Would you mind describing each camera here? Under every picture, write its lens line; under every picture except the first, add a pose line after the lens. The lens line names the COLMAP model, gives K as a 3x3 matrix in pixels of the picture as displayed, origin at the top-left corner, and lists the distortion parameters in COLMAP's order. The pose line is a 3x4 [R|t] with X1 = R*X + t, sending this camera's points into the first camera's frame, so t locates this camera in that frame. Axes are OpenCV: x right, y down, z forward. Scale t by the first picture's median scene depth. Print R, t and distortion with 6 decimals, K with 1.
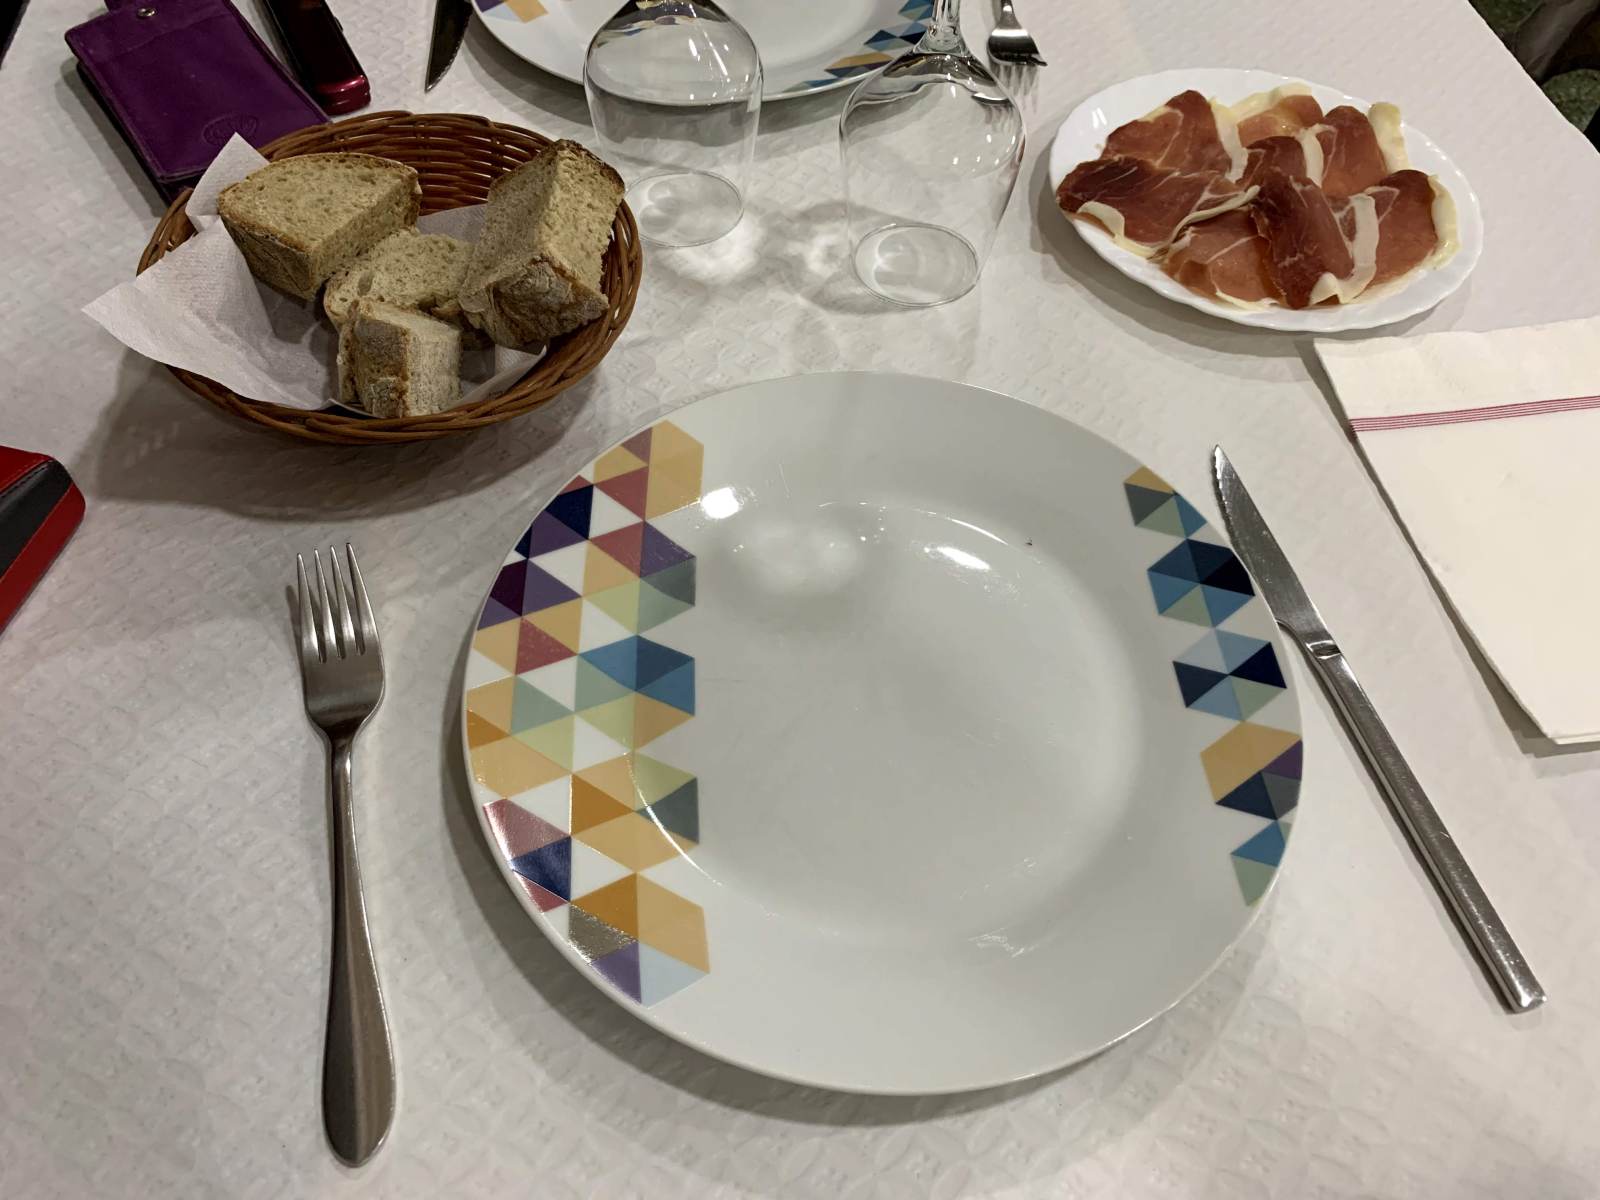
lens RADIAL K [[1191.1, 0, 800.0], [0, 1191.1, 600.0], [0, 0, 1]] dist [0.004024, -0.001013]
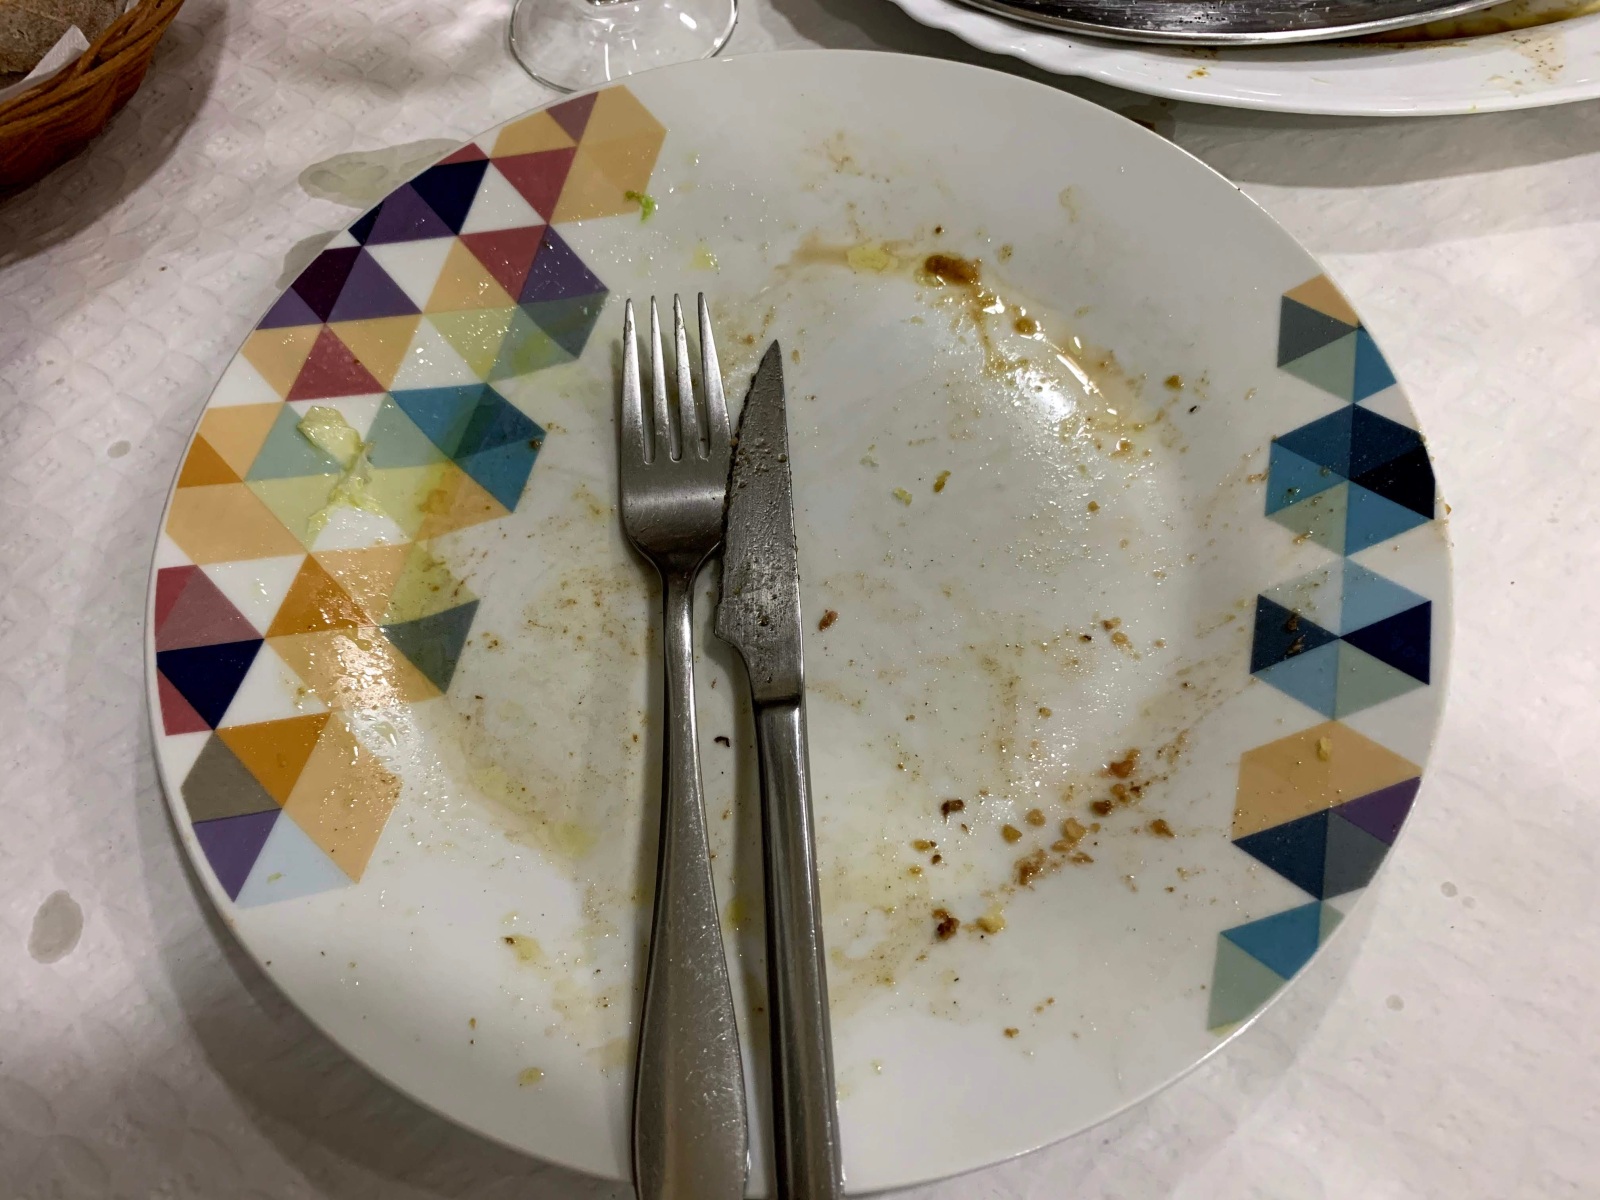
lens RADIAL K [[1220.1, 0, 800.0], [0, 1220.1, 600.0], [0, 0, 1]] dist [-0.008566, -0.002618]
pose [[0.950539, 0.231081, -0.207552, 0.223716], [-0.195144, 0.964162, 0.179751, -0.012621], [0.241651, -0.130358, 0.961567, 0.348661]]
